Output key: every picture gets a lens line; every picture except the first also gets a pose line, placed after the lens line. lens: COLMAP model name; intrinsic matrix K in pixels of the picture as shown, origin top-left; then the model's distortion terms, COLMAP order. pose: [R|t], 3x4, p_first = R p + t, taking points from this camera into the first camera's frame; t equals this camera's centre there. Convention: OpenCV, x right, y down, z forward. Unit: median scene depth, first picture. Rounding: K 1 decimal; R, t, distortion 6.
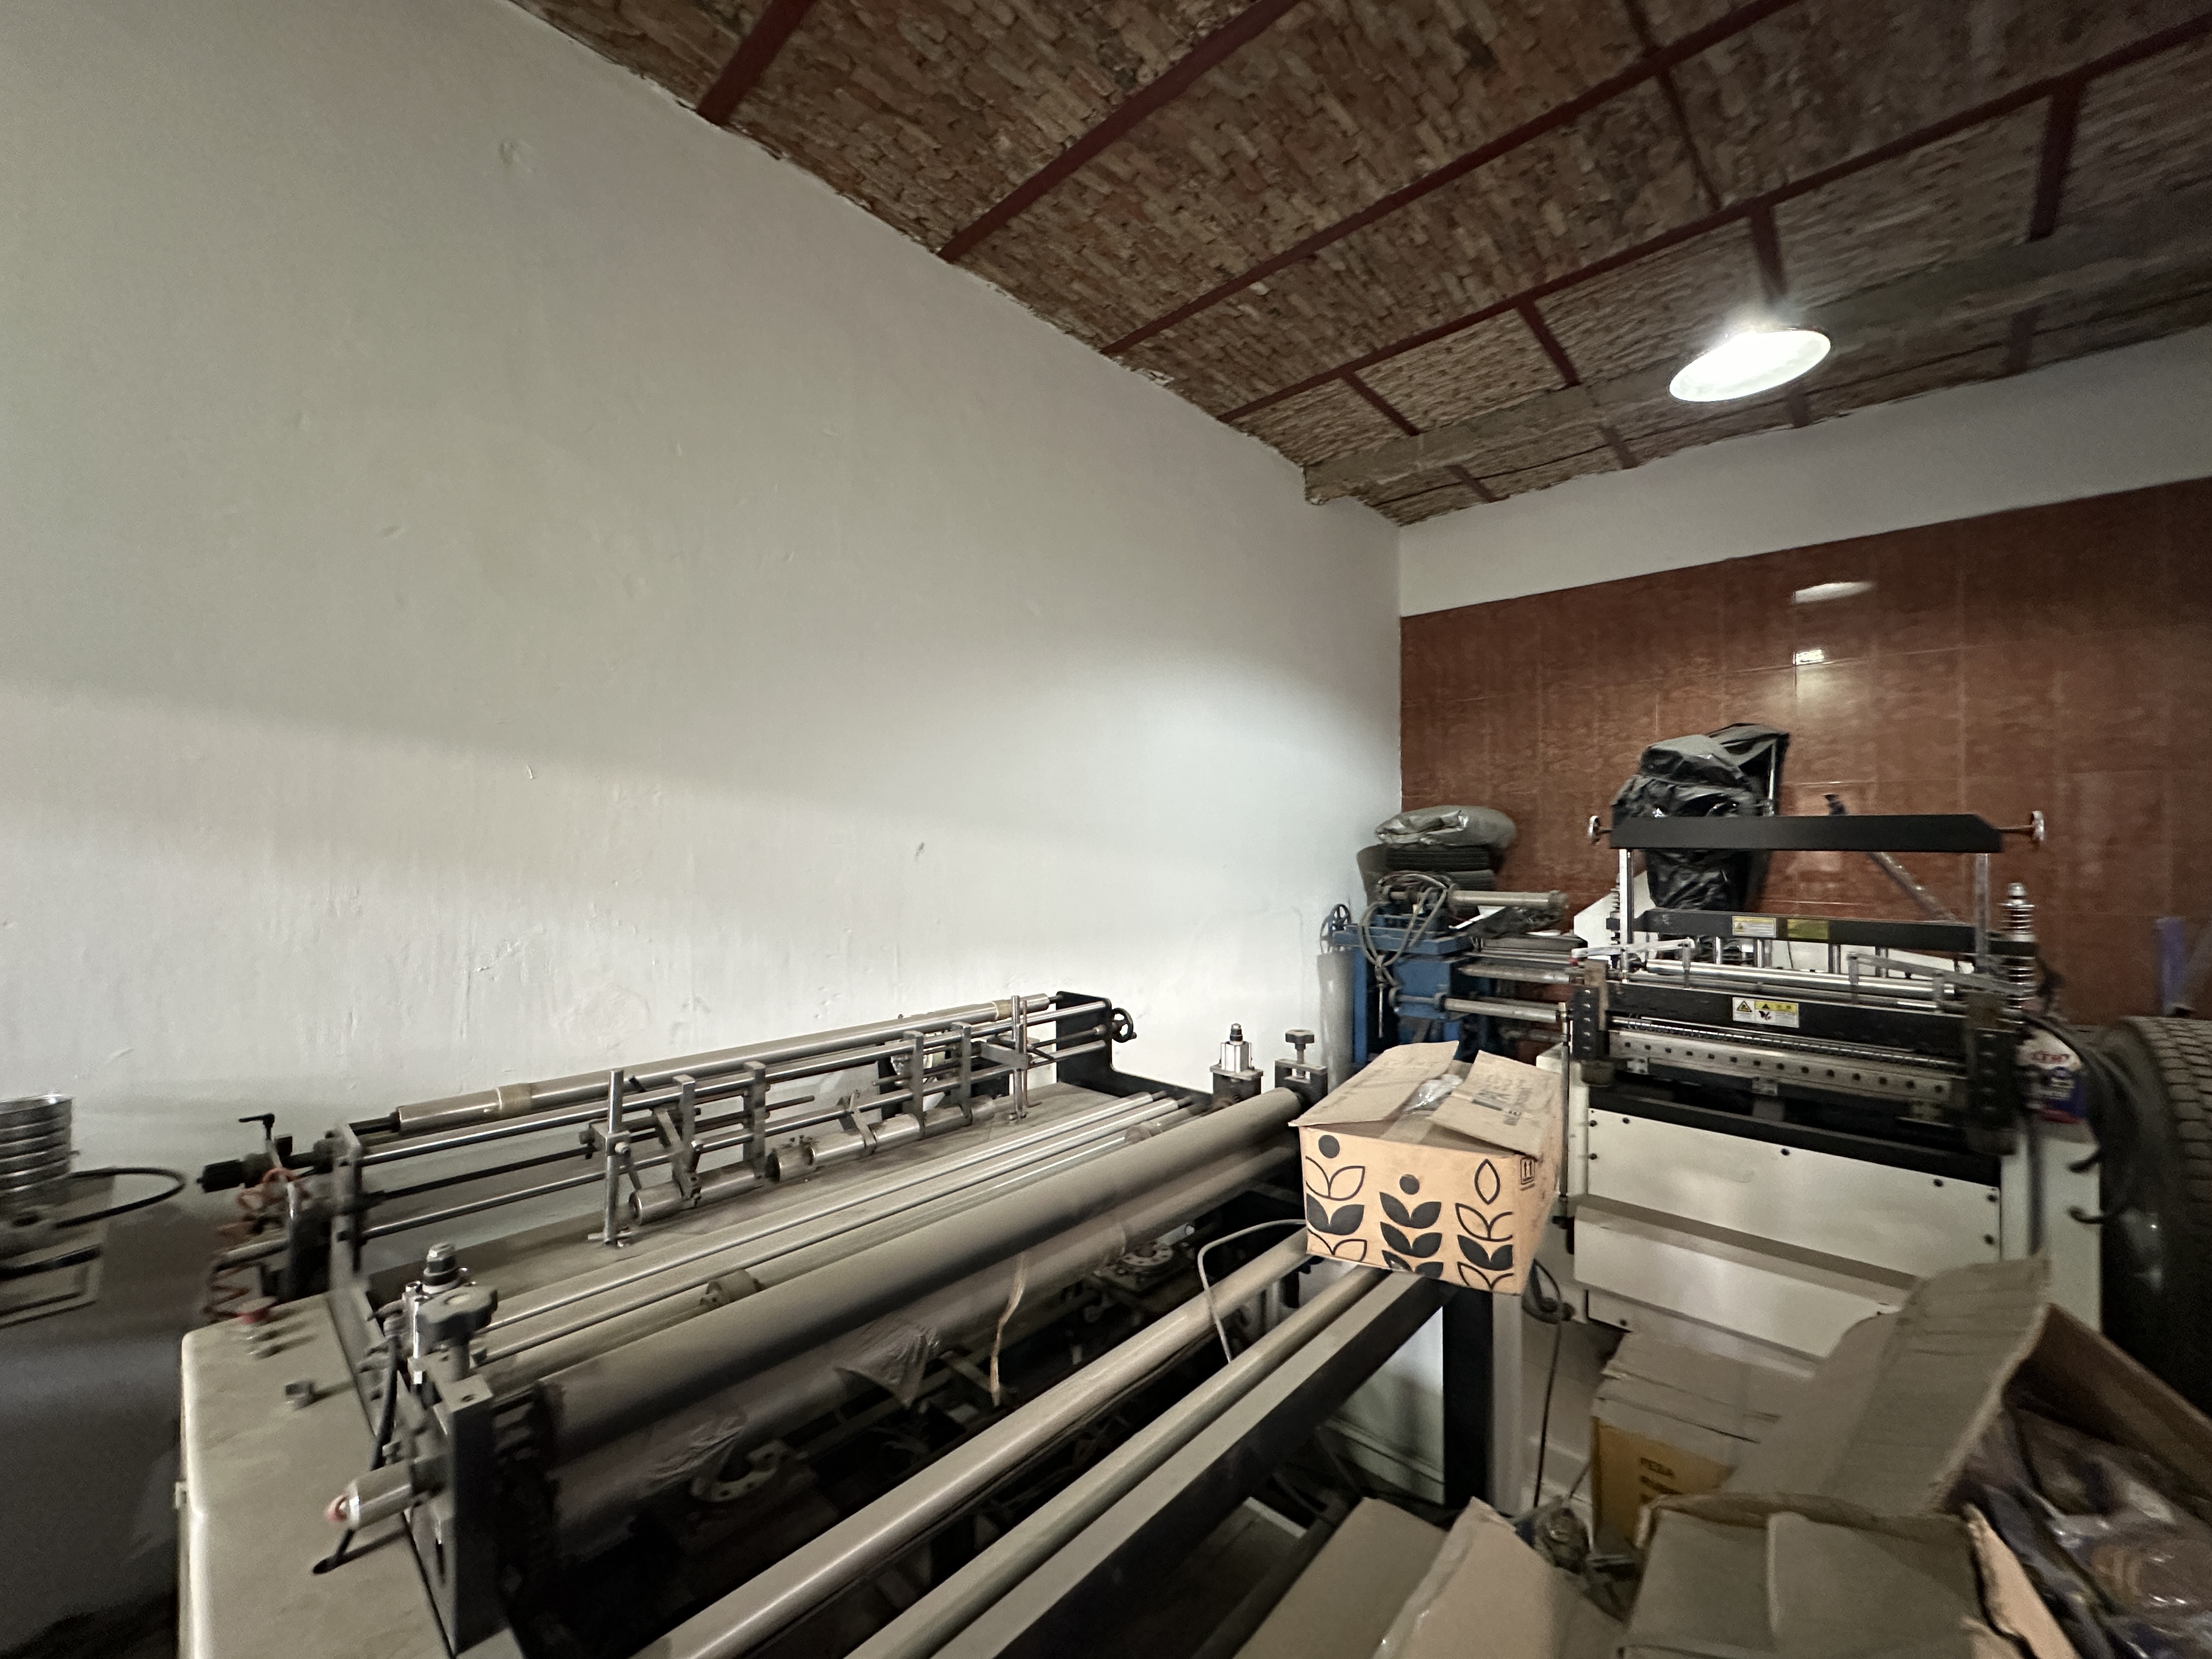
lens RADIAL K [[886.3, 0, 1105.0], [0, 886.3, 827.4], [0, 0, 1]] dist [-0.000749, 0.000043]
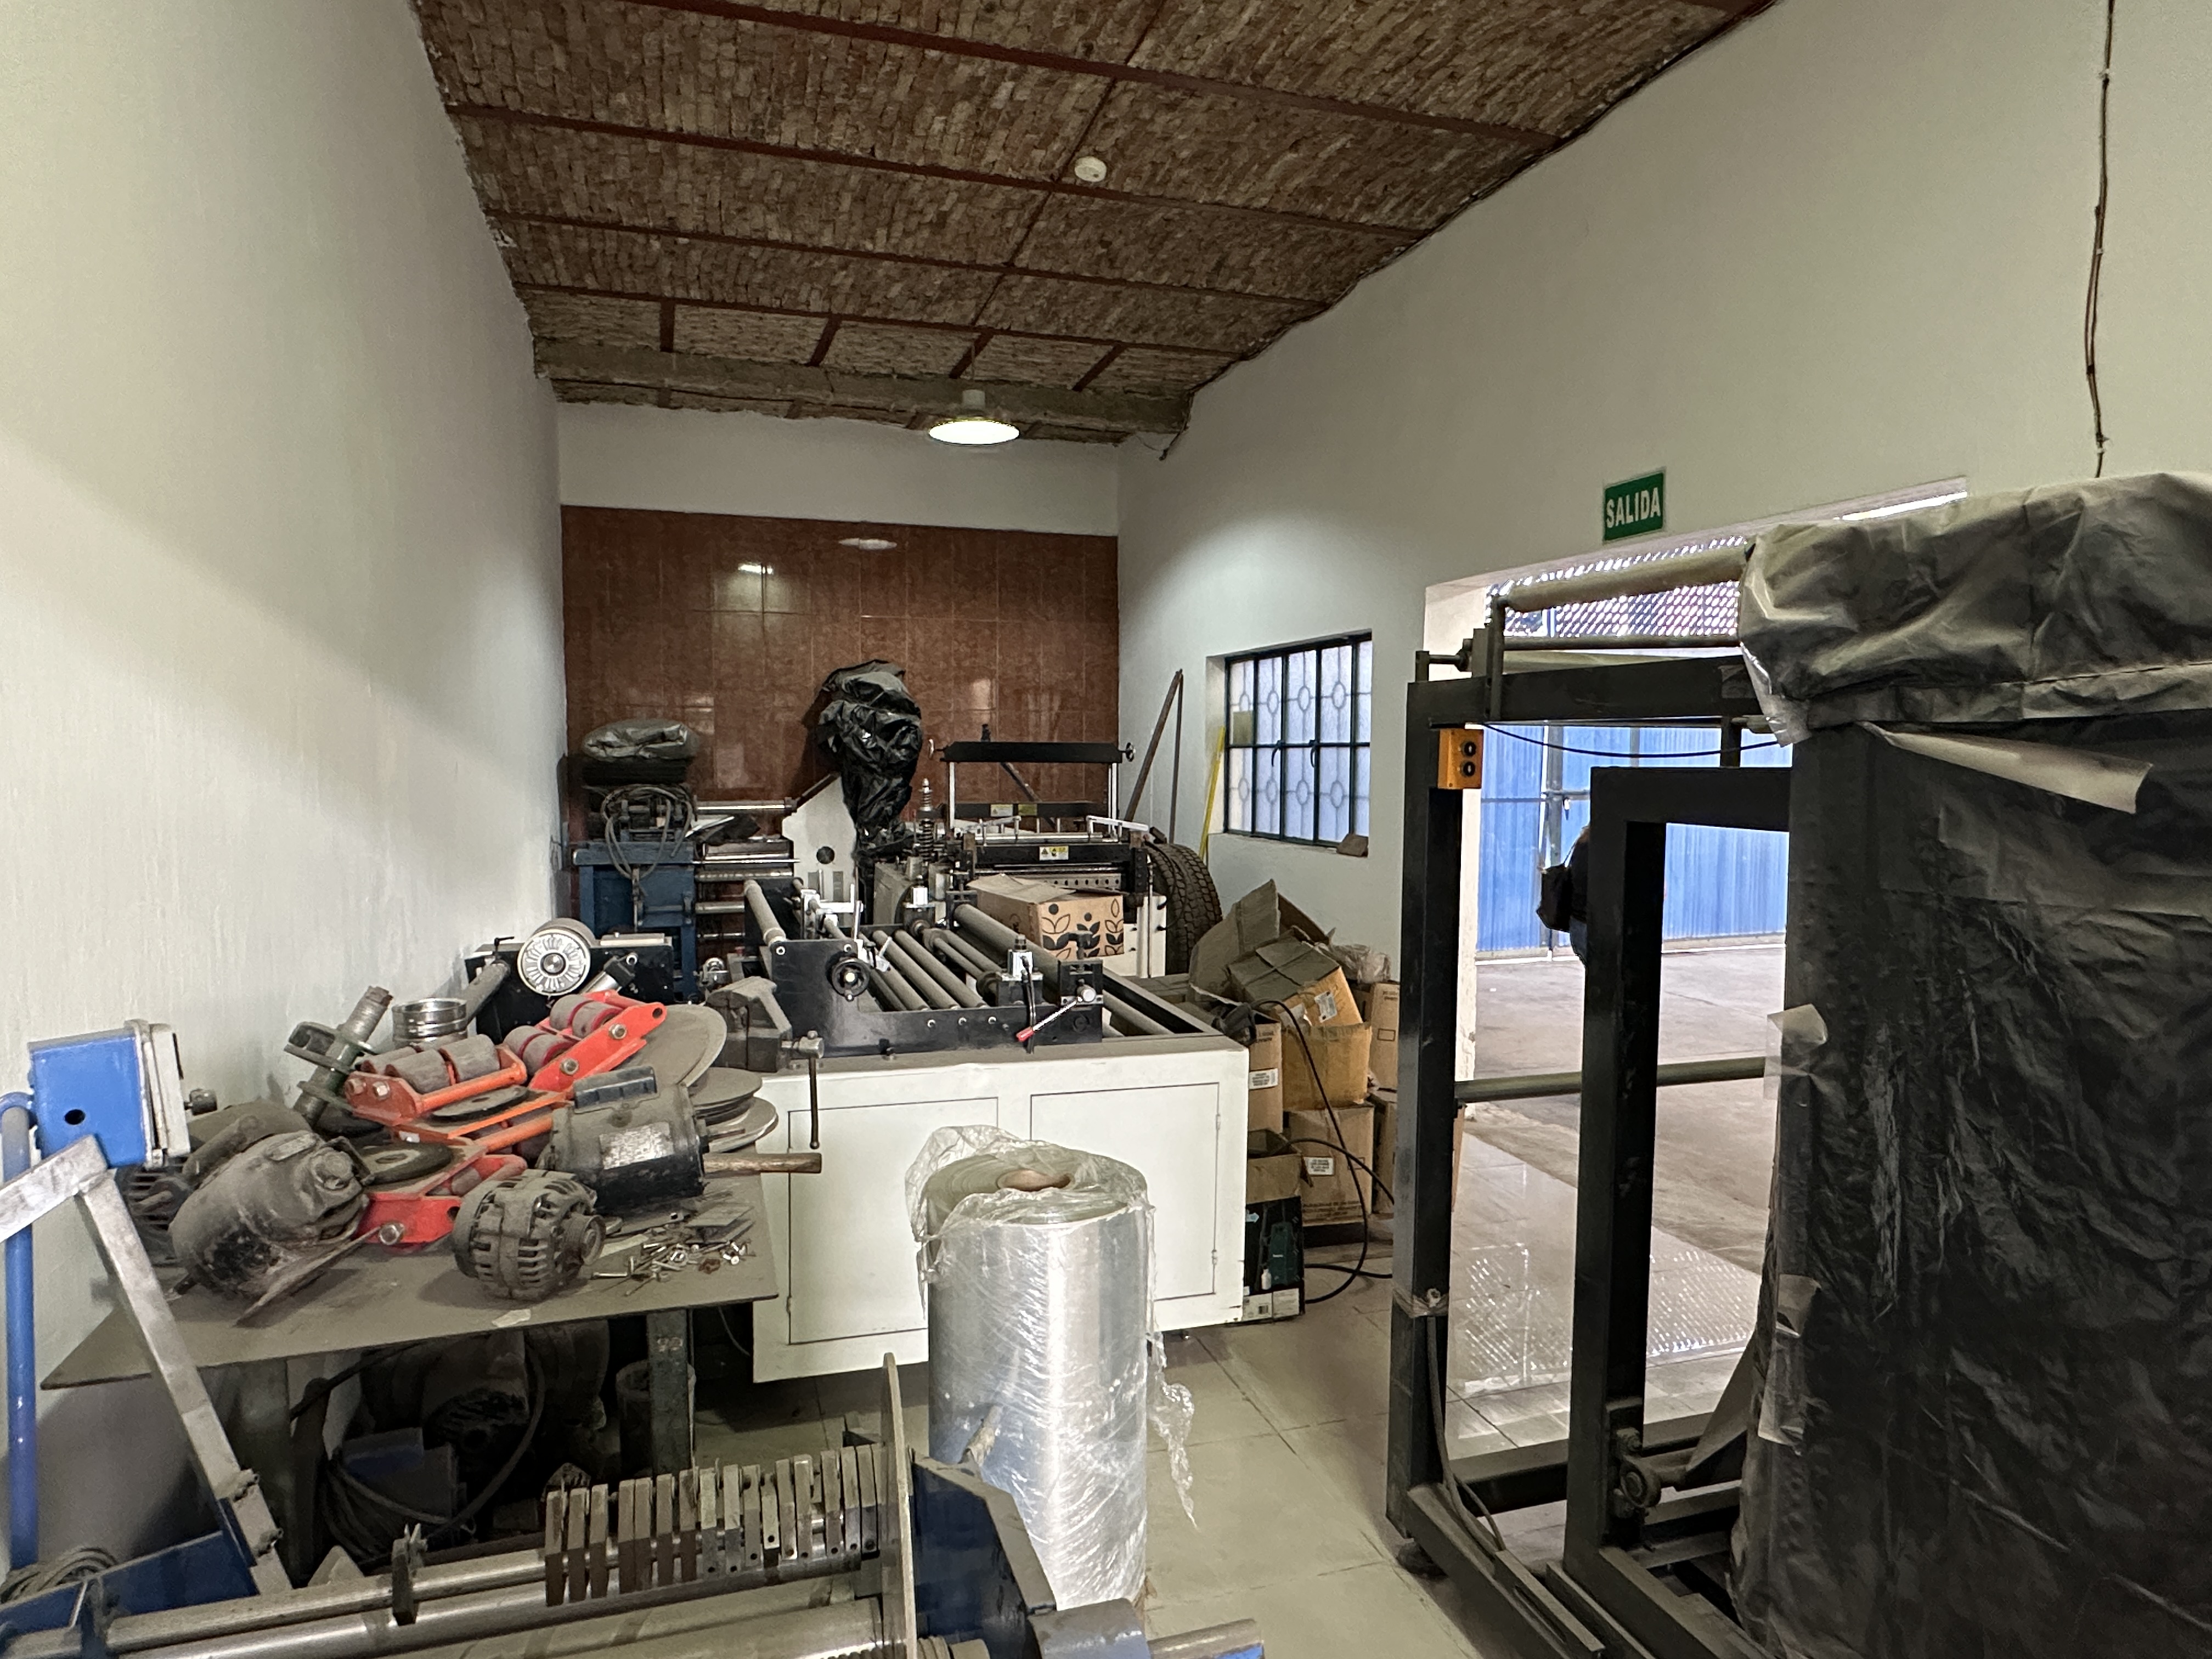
lens RADIAL K [[1281.0, 0, 1098.3], [0, 1281.0, 841.1], [0, 0, 1]] dist [-0.003022, -0.000034]
pose [[0.494393, -0.061809, 0.867038, -0.831363], [-0.017101, 0.996584, 0.080795, -0.015809], [-0.869070, -0.054771, 0.491647, -0.202438]]
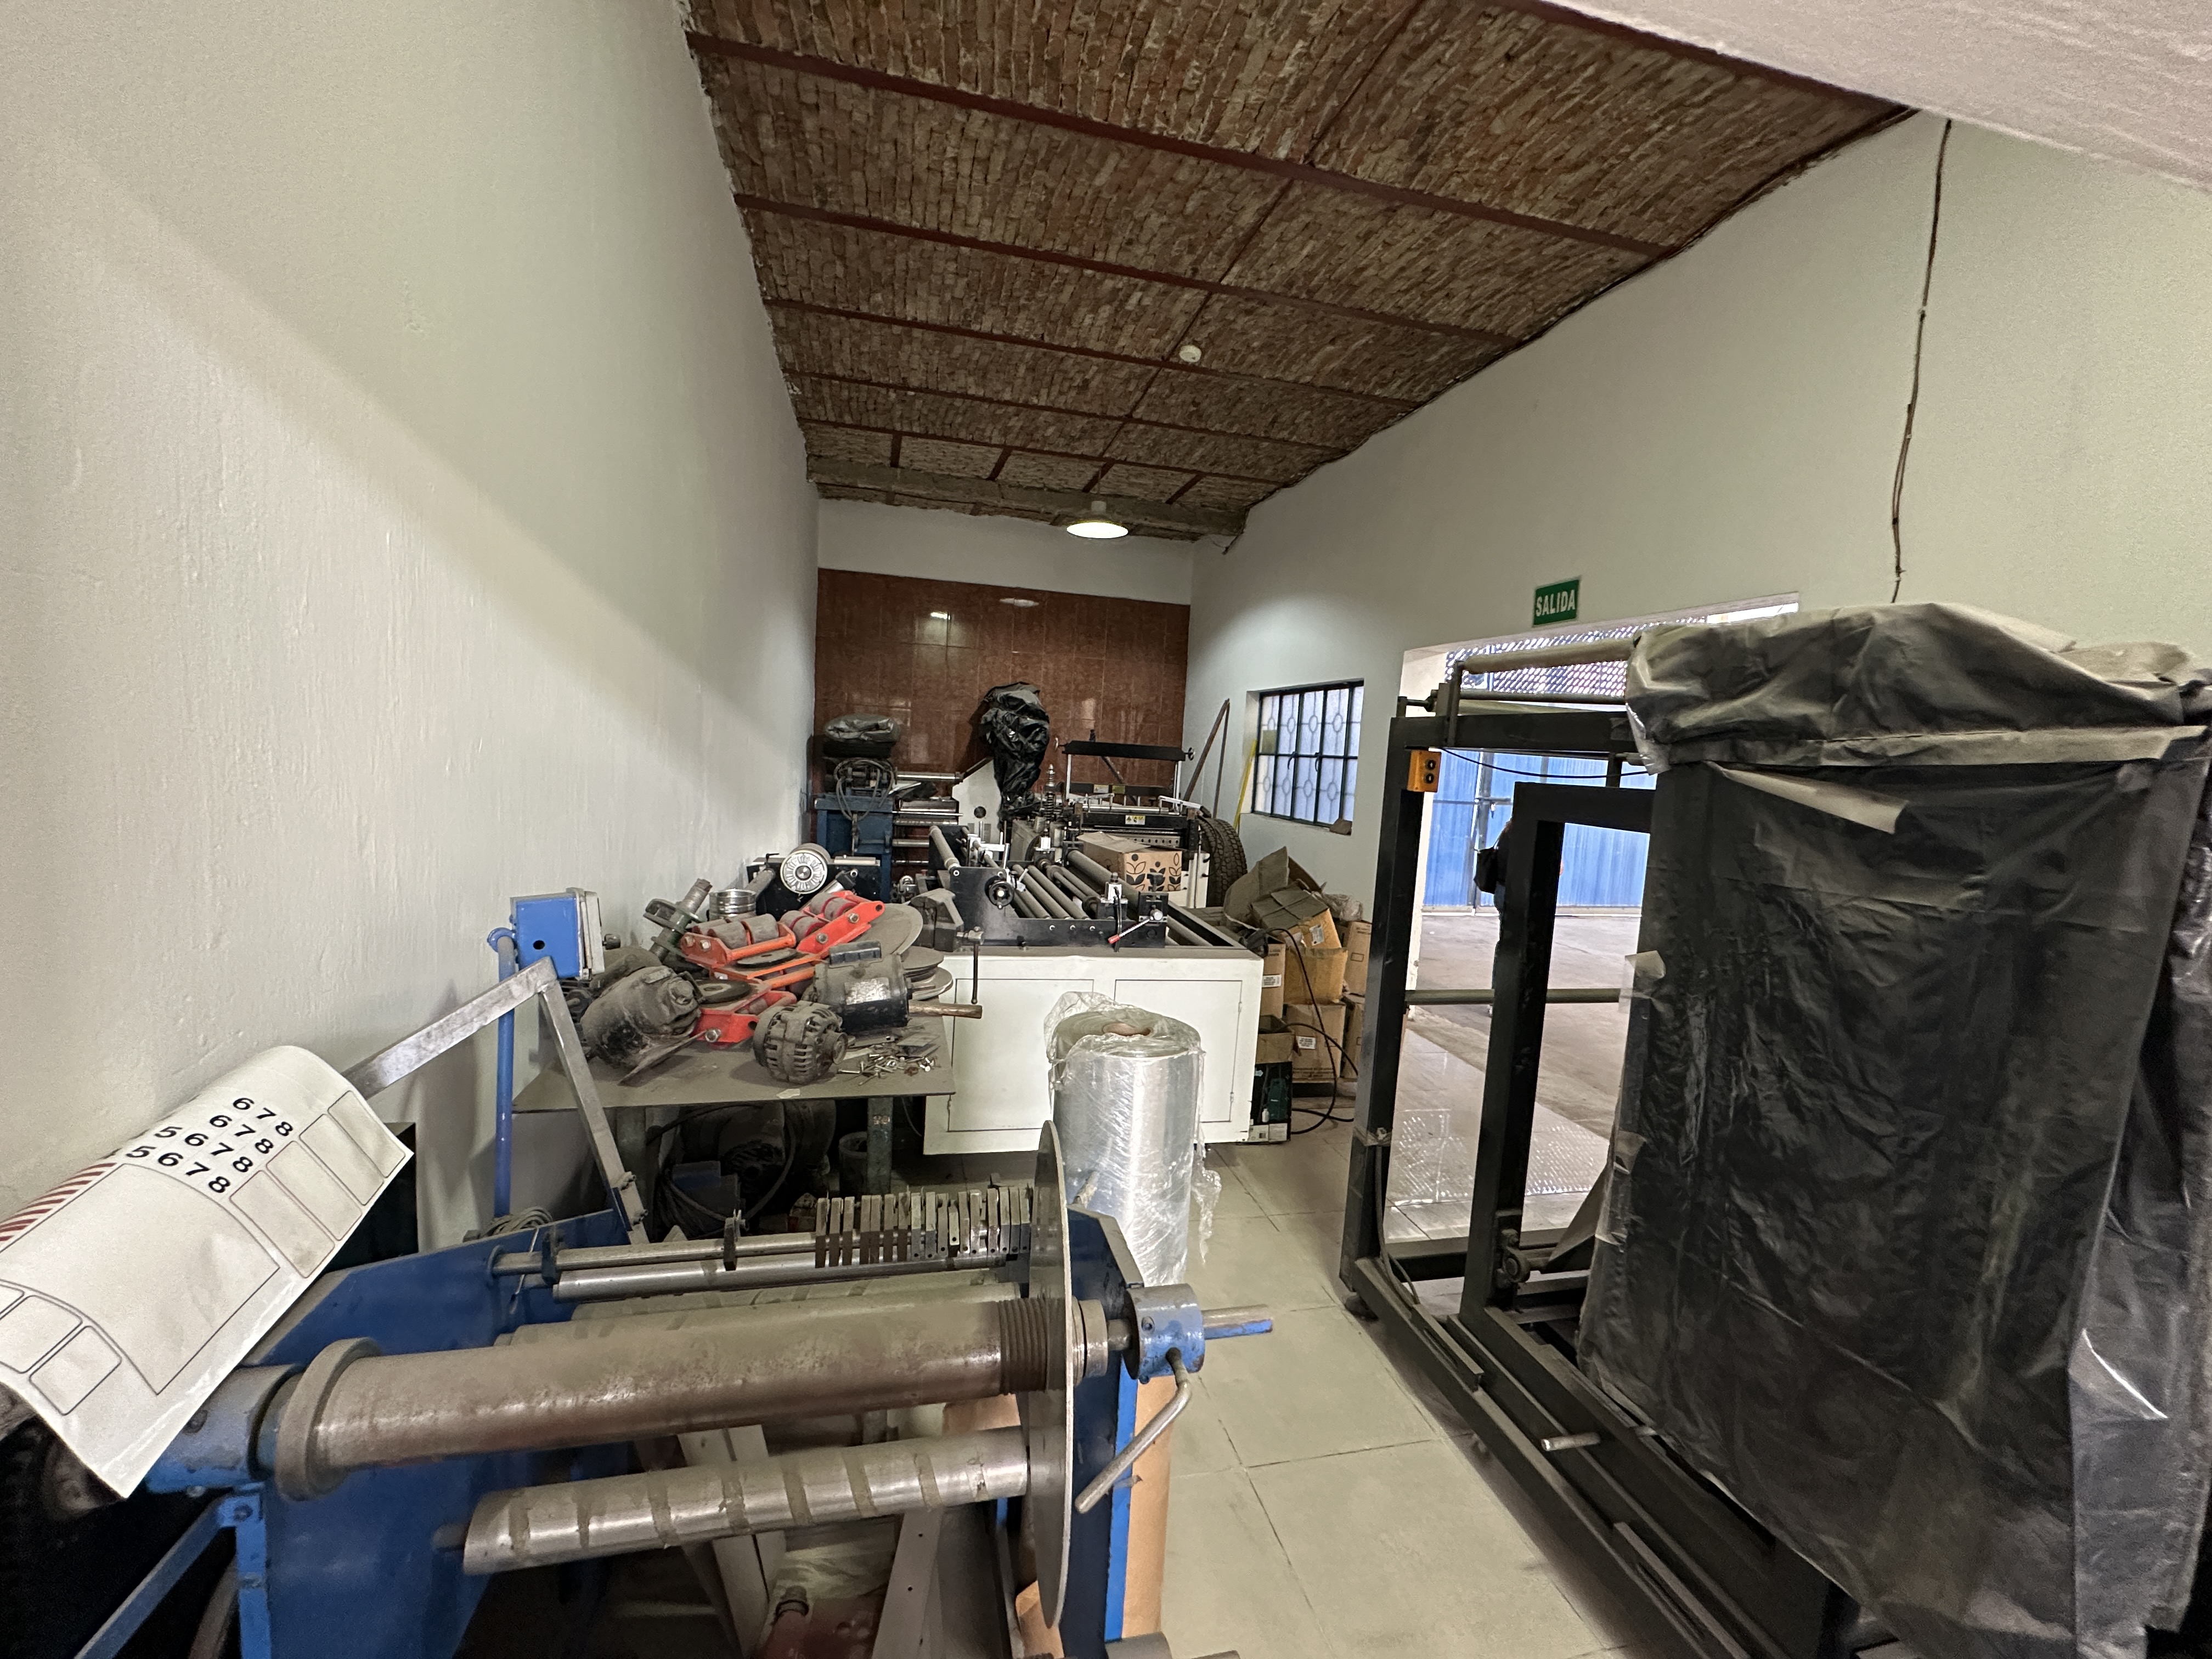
lens RADIAL K [[881.8, 0, 1106.0], [0, 881.8, 829.5], [0, 0, 1]] dist [-0.002772, 0.000165]
pose [[0.549223, -0.047245, 0.834339, -0.854166], [-0.070579, 0.992211, 0.102645, -0.015686], [-0.832690, -0.115262, 0.541611, -0.203826]]
